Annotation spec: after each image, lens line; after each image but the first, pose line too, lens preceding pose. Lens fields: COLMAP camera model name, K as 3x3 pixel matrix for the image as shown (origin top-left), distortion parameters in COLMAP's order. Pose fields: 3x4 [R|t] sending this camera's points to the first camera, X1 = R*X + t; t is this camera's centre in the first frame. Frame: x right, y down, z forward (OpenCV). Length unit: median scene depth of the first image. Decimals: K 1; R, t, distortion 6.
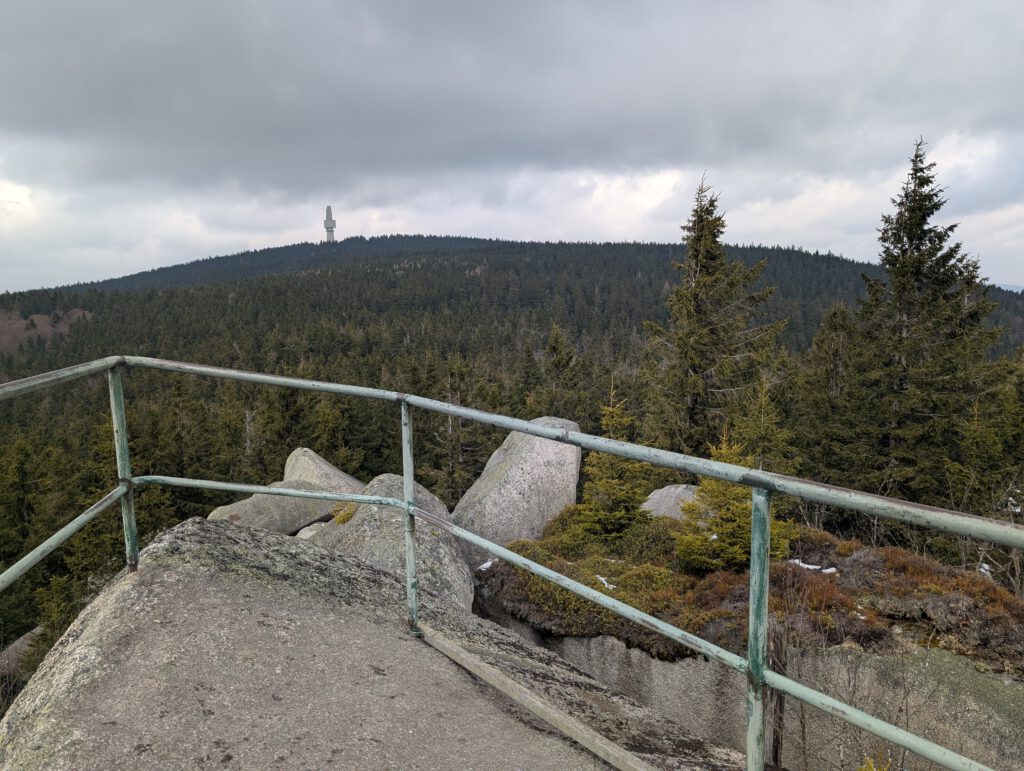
lens RADIAL K [[796.0, 0, 513.8], [0, 796.0, 381.6], [0, 0, 1]] dist [0.009017, -0.000543]
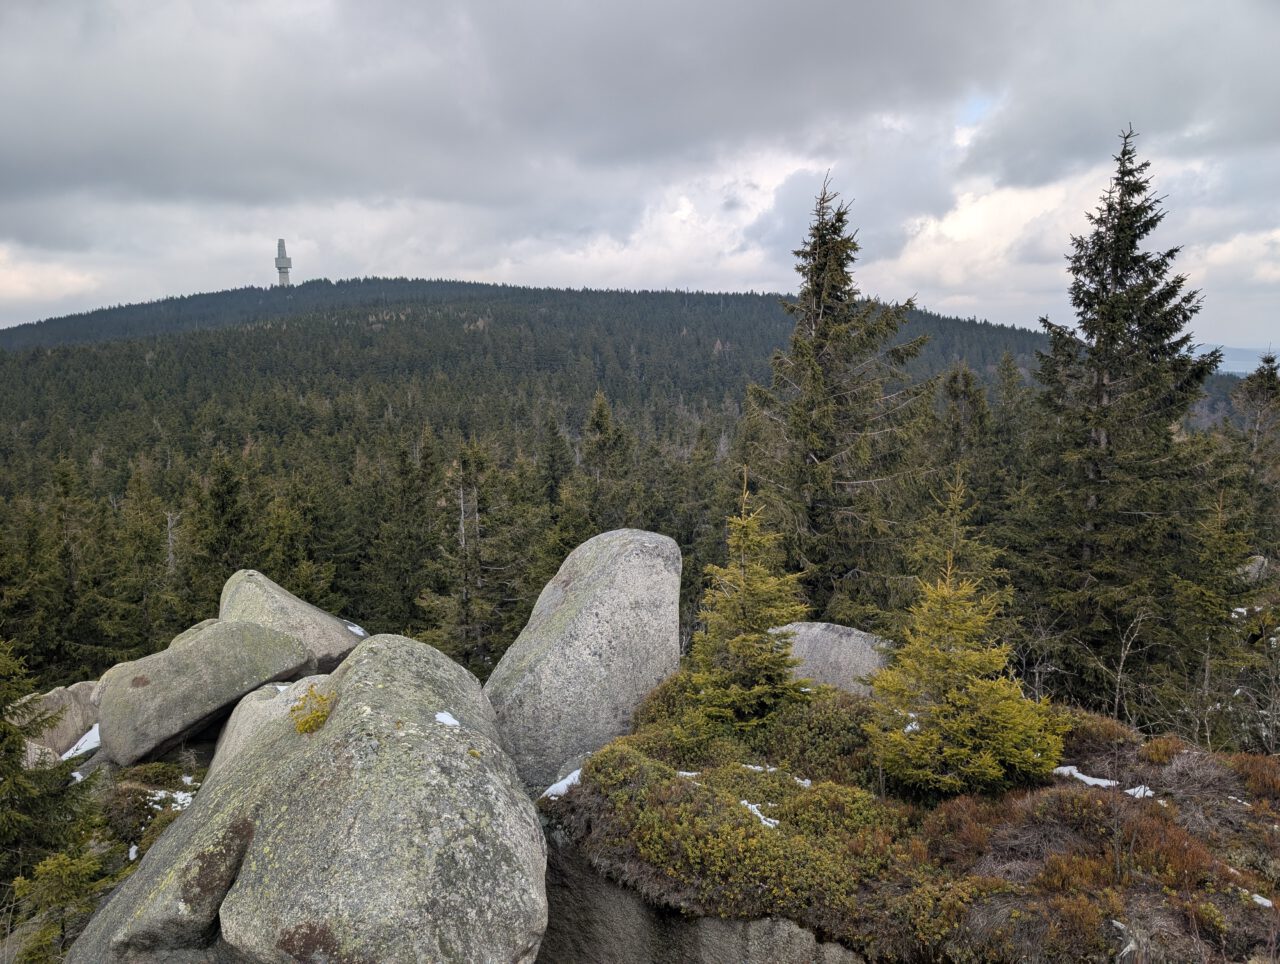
lens RADIAL K [[995.0, 0, 637.1], [0, 995.0, 485.7], [0, 0, 1]] dist [0.009017, -0.000543]
pose [[0.993771, -0.012825, 0.110700, -0.029931], [0.010510, 0.999714, 0.021469, -0.006991], [-0.110944, -0.020172, 0.993622, 0.139050]]
